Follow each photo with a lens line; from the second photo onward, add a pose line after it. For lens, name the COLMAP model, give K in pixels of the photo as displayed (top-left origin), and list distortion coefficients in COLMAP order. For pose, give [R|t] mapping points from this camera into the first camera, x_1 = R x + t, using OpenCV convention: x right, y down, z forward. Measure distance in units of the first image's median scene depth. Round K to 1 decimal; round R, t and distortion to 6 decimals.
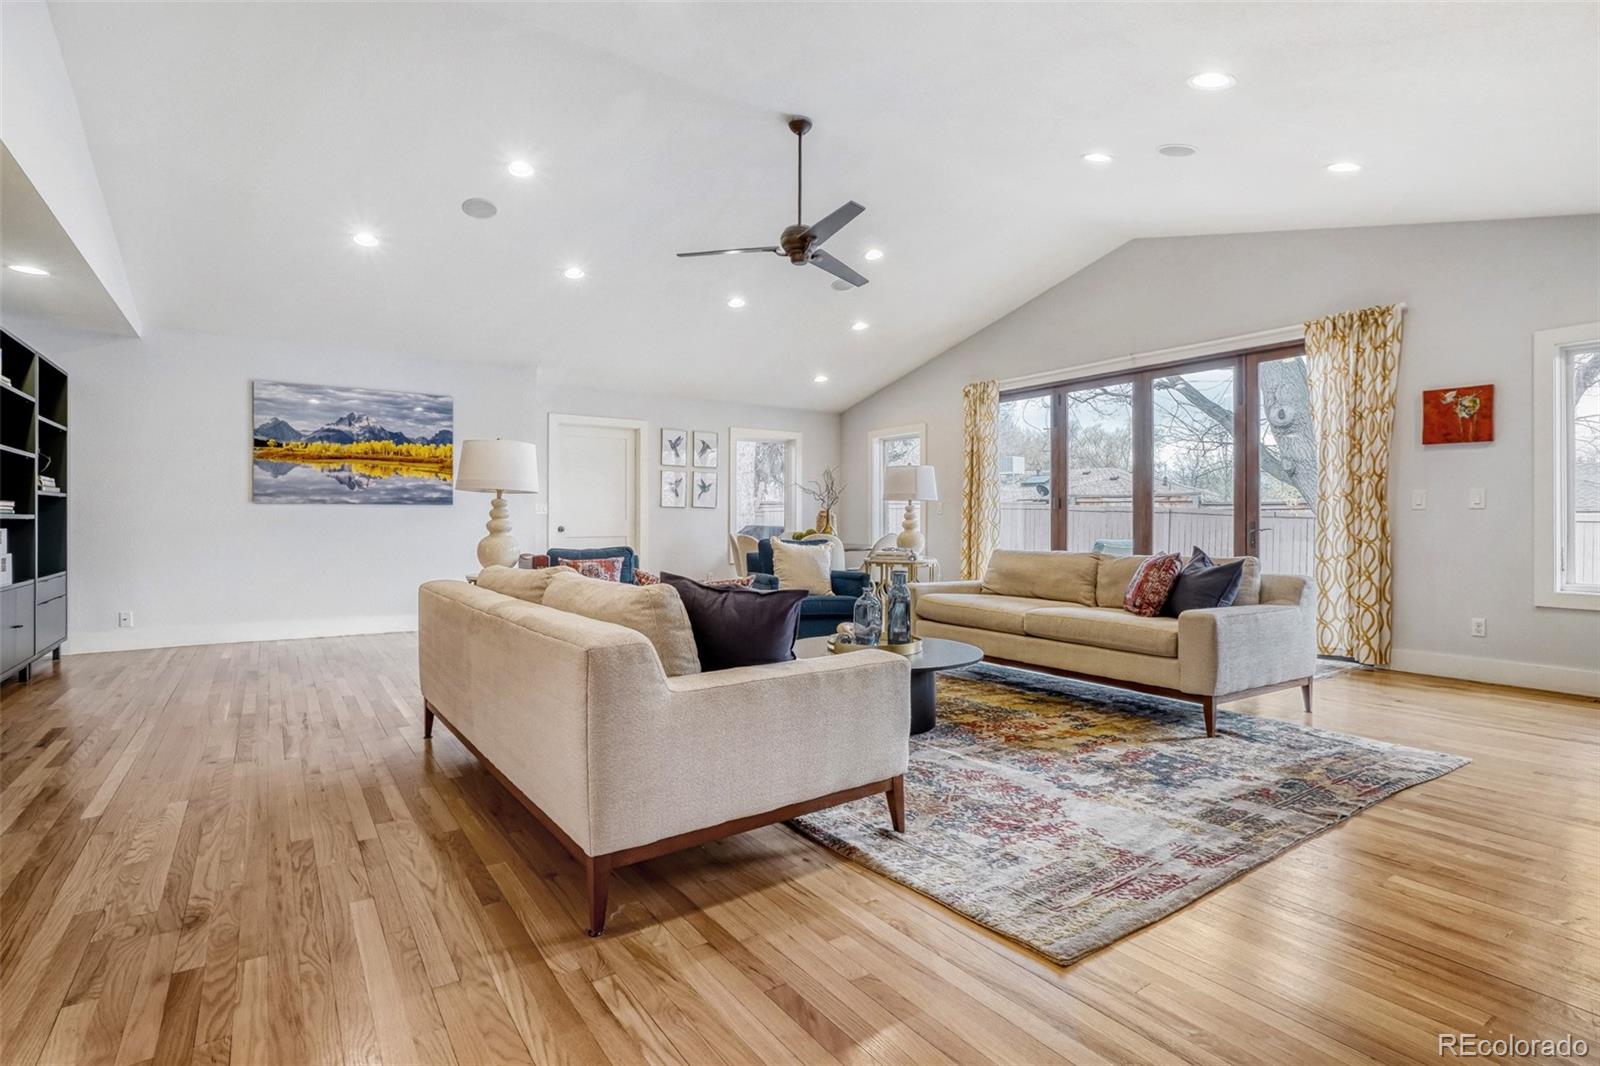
lens RADIAL K [[768.5, 0, 832.4], [0, 768.5, 534.5], [0, 0, 1]] dist [-0.005843, 0.001512]
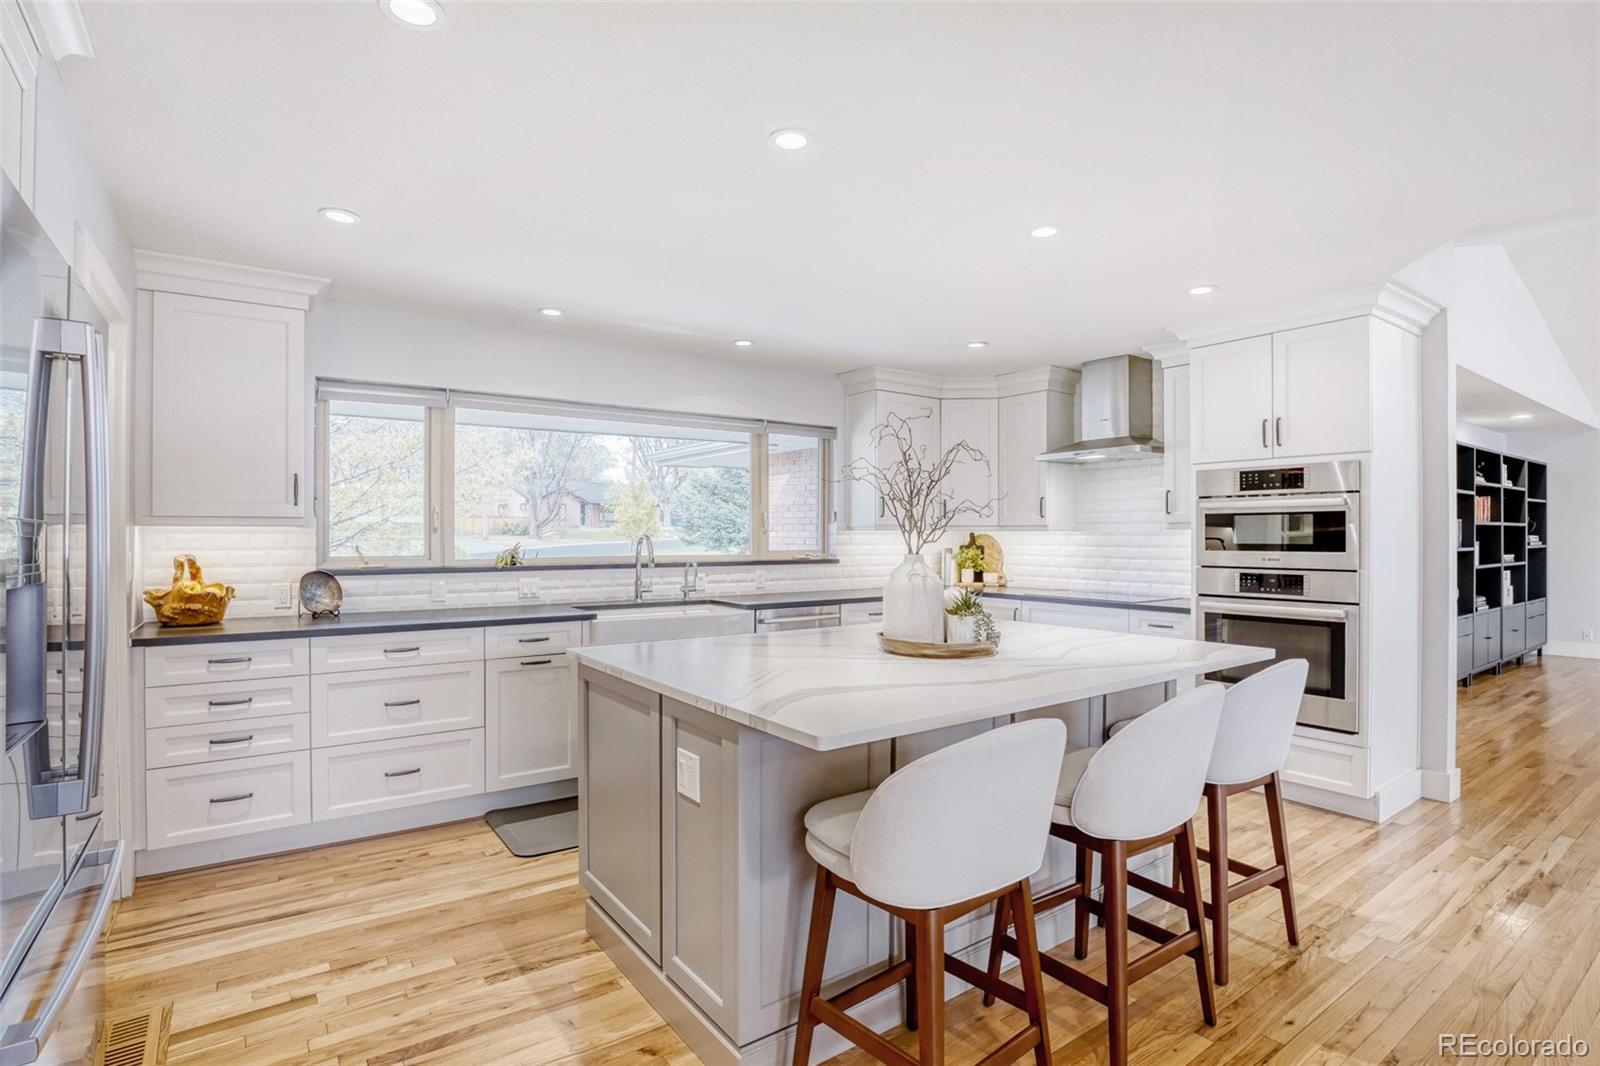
lens RADIAL K [[768.5, 0, 801.7], [0, 768.5, 521.4], [0, 0, 1]] dist [-0.005843, 0.001512]
pose [[0.001349, -0.020647, -0.999786, 0.479177], [-0.016426, 0.999651, -0.020666, -0.045405], [0.999864, 0.016450, 0.001009, -0.443672]]
